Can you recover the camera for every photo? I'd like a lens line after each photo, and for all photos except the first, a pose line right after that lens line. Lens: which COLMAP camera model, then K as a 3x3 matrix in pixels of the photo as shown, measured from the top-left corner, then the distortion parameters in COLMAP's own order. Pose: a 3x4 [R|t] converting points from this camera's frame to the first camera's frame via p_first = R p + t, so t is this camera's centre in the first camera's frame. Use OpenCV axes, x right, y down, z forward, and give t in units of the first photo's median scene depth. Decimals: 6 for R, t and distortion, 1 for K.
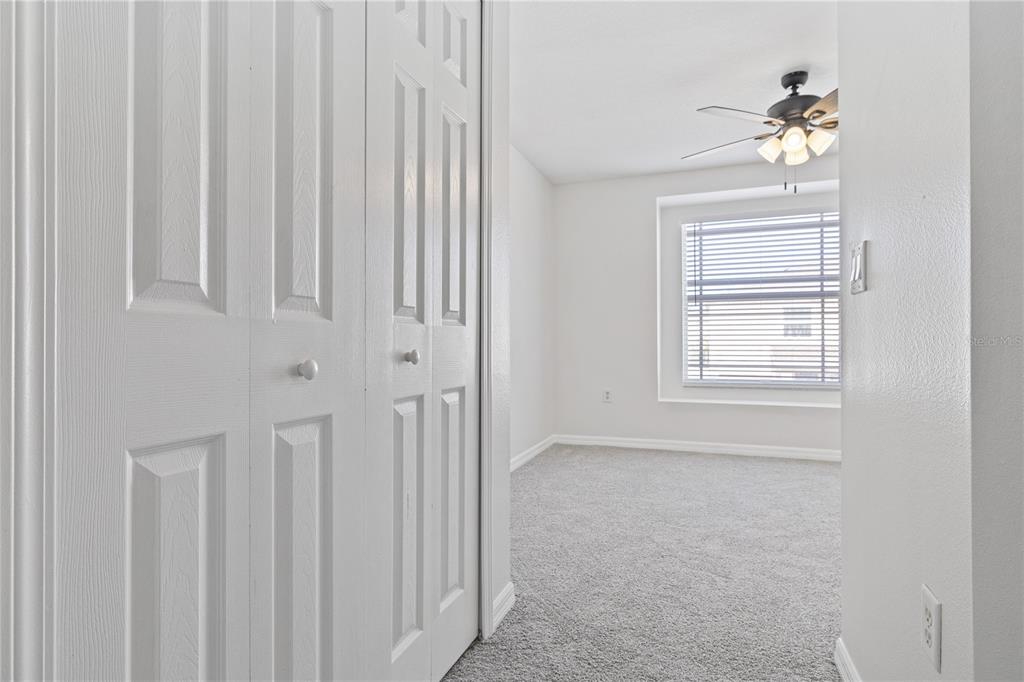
lens RADIAL K [[527.6, 0, 511.6], [0, 527.6, 340.9], [0, 0, 1]] dist [0.005881, 0.000401]
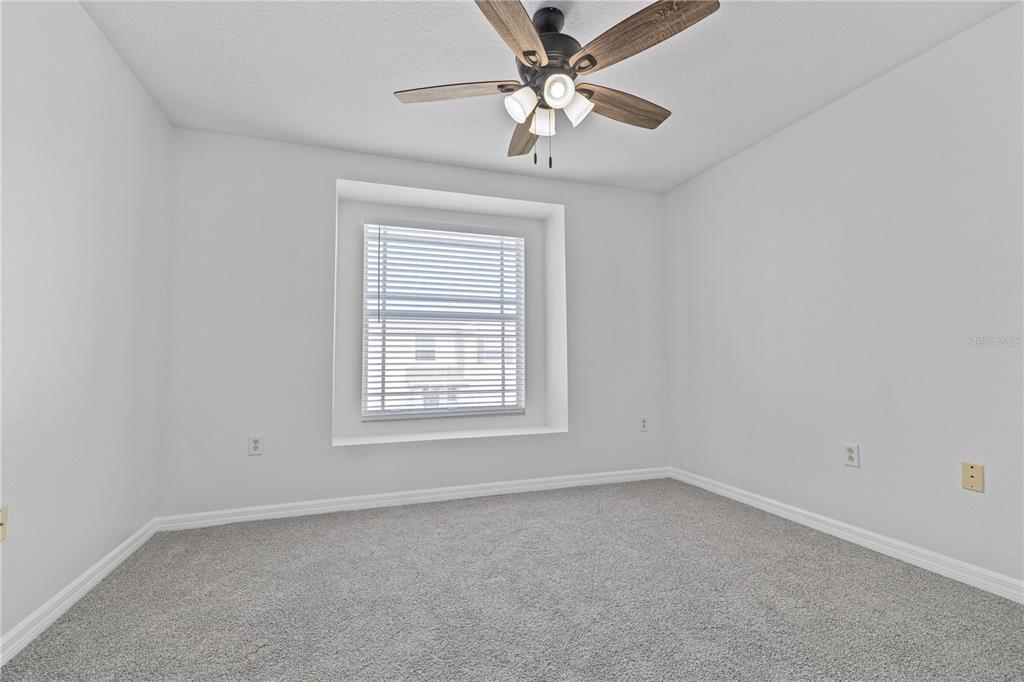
lens RADIAL K [[440.8, 0, 501.2], [0, 440.8, 328.4], [0, 0, 1]] dist [-0.000402, -0.000039]
pose [[0.771957, 0.046472, 0.633974, 0.057210], [0.004619, 0.996888, -0.078698, -0.001314], [-0.635658, 0.063680, 0.769339, 0.344475]]
